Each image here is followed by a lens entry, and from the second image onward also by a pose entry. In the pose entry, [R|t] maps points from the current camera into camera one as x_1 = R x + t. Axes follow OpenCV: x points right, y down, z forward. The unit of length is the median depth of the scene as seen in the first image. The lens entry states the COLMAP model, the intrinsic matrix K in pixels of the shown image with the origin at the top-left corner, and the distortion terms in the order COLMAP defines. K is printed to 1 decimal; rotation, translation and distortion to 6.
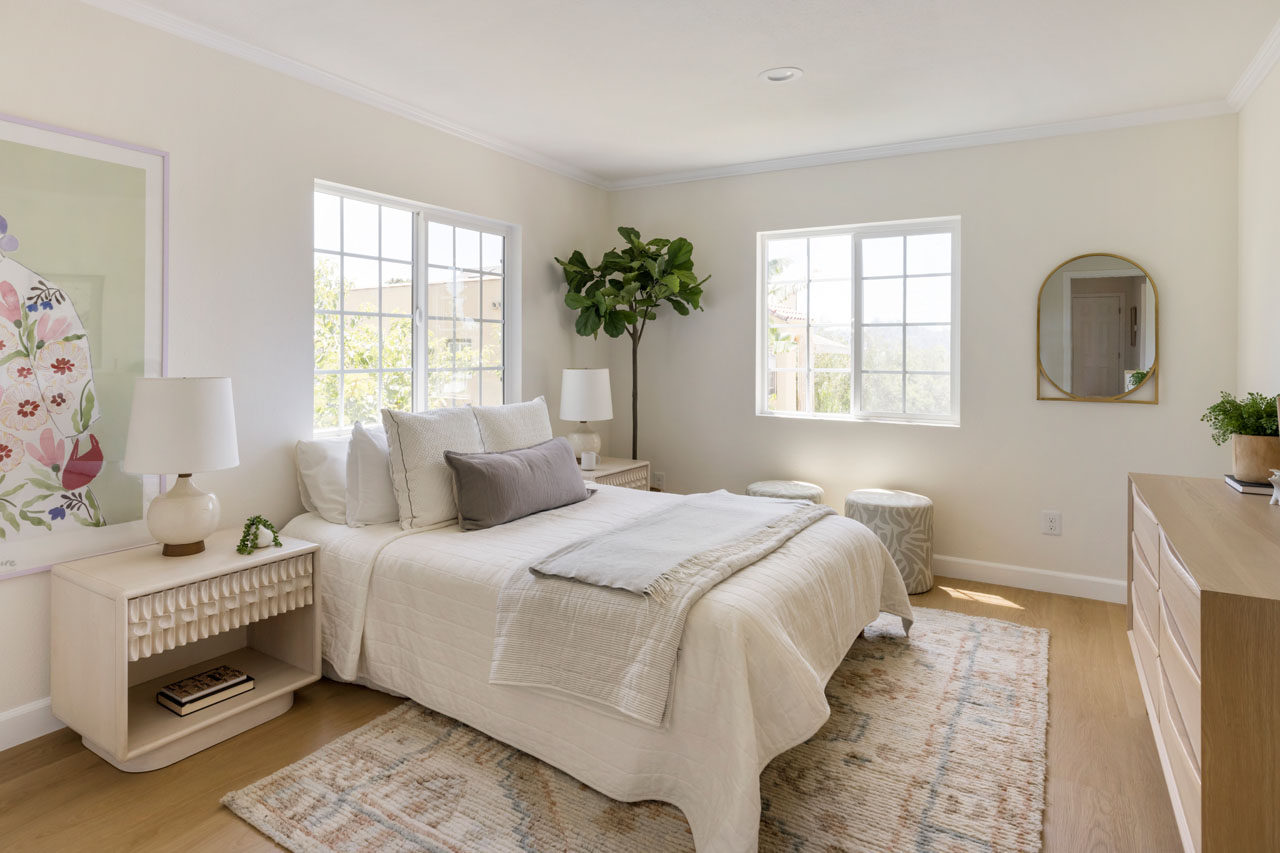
lens RADIAL K [[729.4, 0, 636.6], [0, 729.4, 382.8], [0, 0, 1]] dist [0.000112, 0.000140]
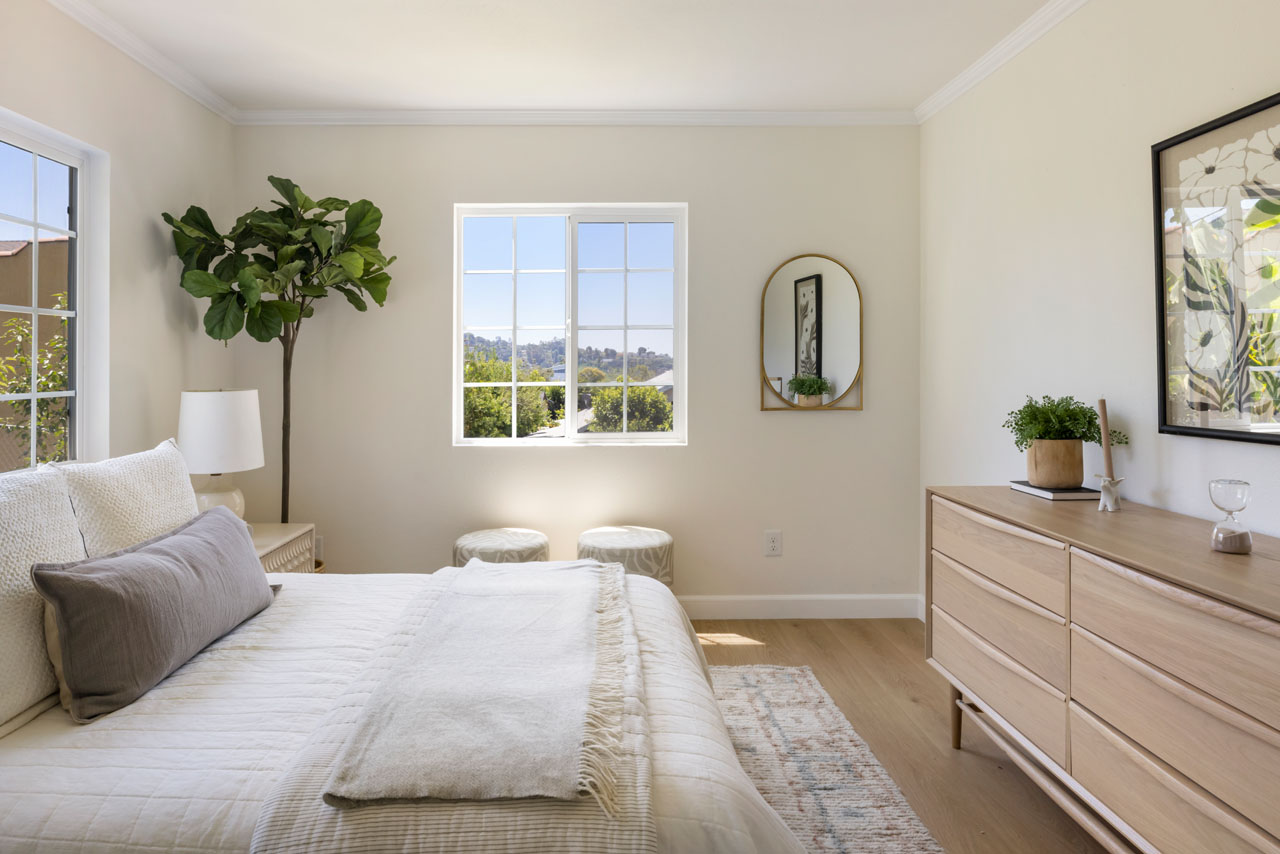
lens RADIAL K [[802.8, 0, 590.5], [0, 802.8, 373.9], [0, 0, 1]] dist [-0.001164, 0.000535]
pose [[0.869535, -0.017739, 0.493553, -0.135621], [0.032977, 0.999210, -0.022185, -0.007485], [-0.492770, 0.035567, 0.869432, 0.230820]]
